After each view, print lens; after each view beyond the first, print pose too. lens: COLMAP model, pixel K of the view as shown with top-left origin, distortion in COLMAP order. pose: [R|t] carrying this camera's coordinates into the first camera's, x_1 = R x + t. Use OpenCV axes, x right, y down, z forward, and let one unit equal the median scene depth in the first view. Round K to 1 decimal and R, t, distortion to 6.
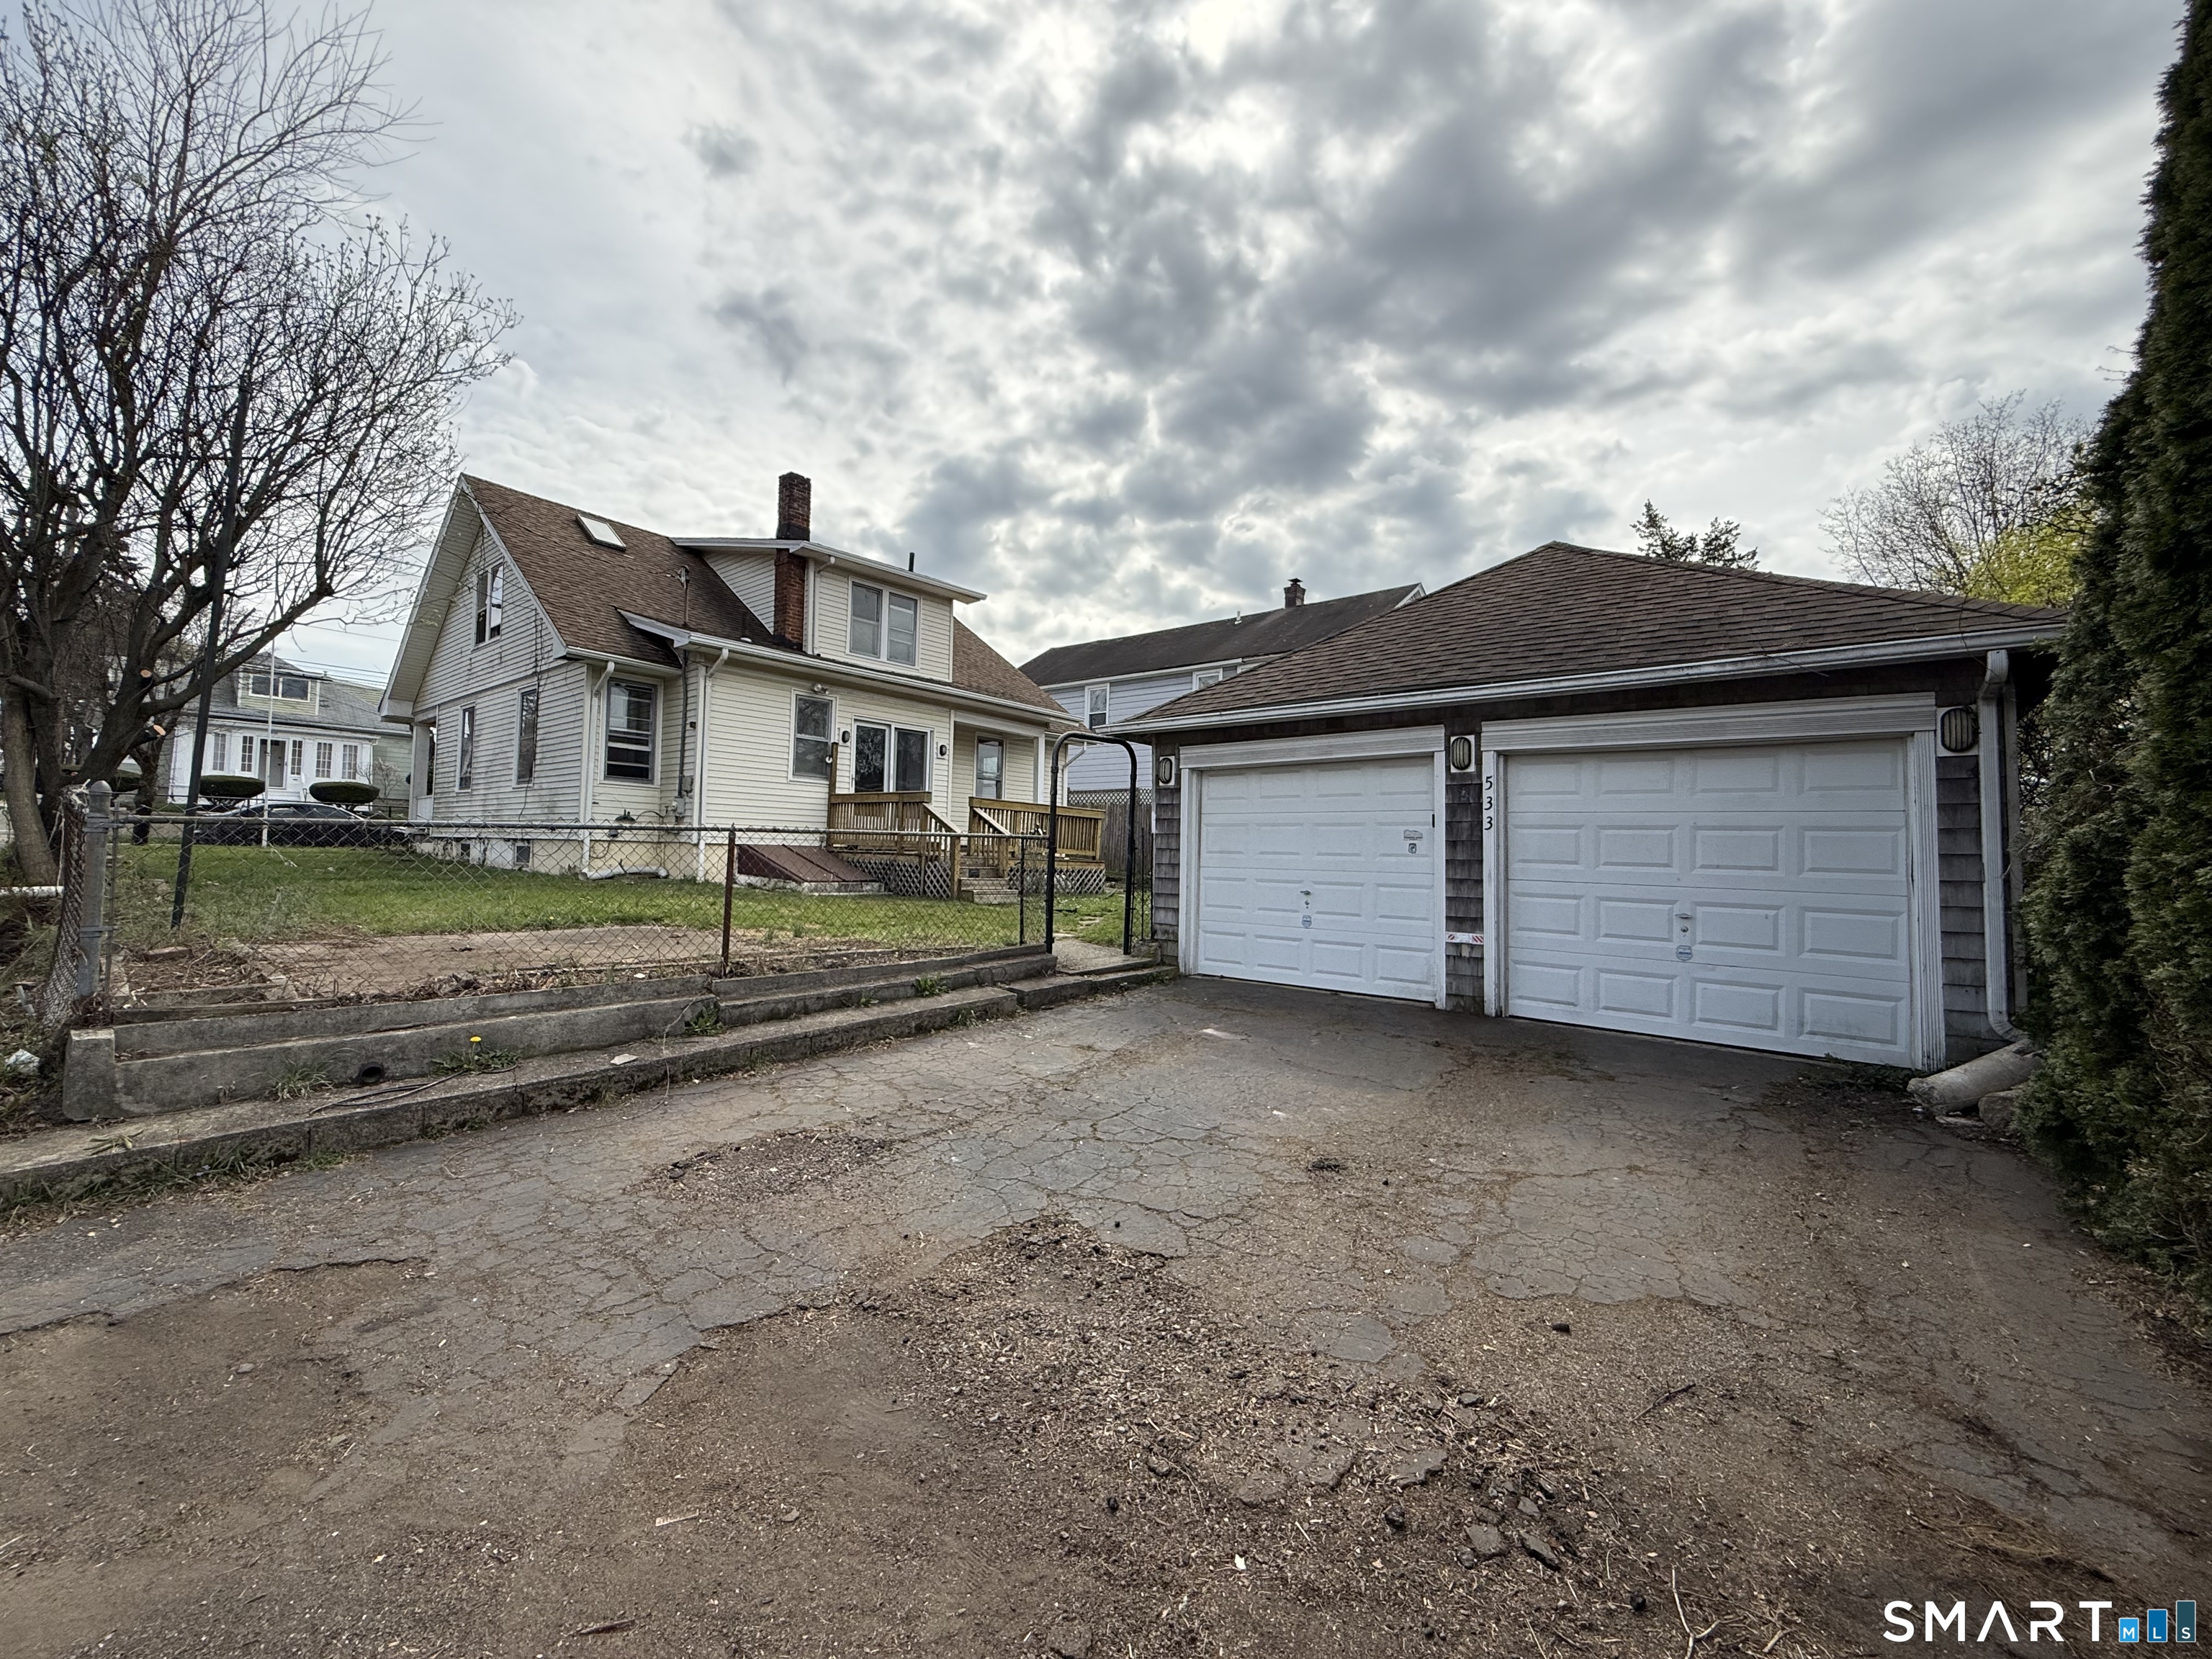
lens RADIAL K [[884.2, 0, 1108.0], [0, 884.2, 827.3], [0, 0, 1]] dist [-0.000906, -0.000046]
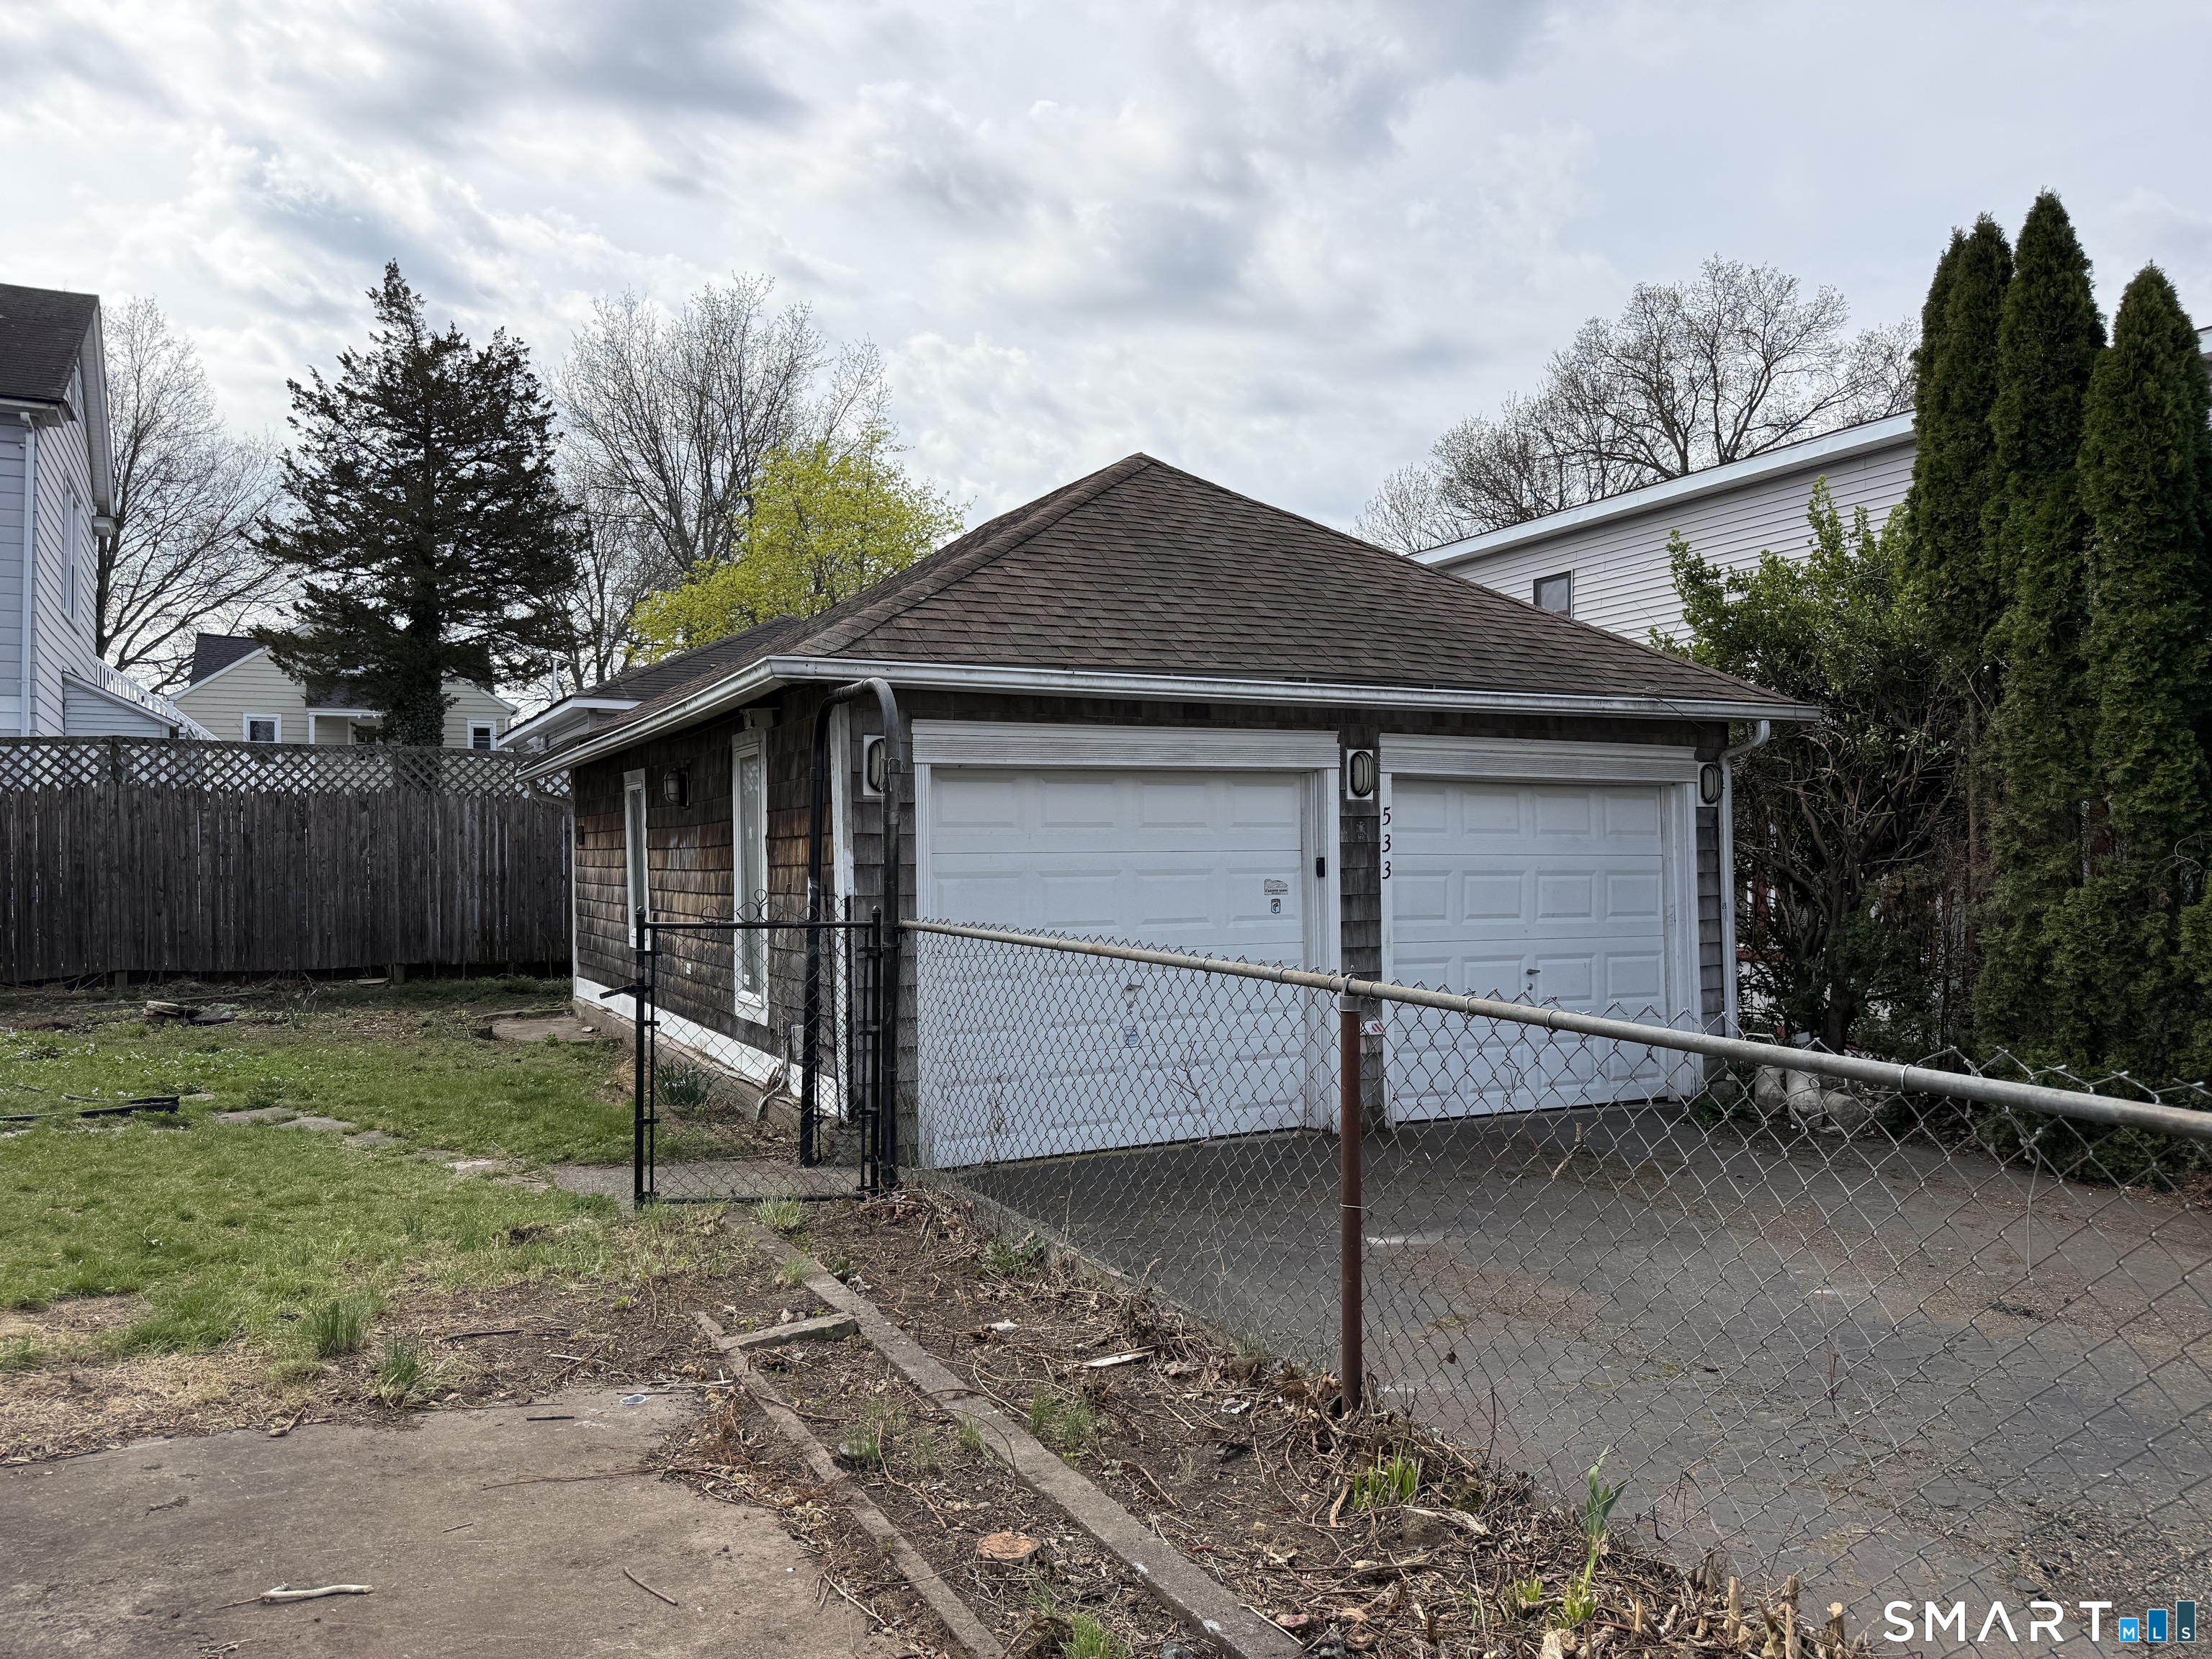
lens RADIAL K [[1592.0, 0, 1105.8], [0, 1592.0, 834.6], [0, 0, 1]] dist [-0.001101, -0.000073]
pose [[0.391439, 0.012950, 0.920113, -0.900704], [0.007779, 0.999819, -0.017381, -0.012574], [-0.920171, 0.013962, 0.391267, 0.692041]]
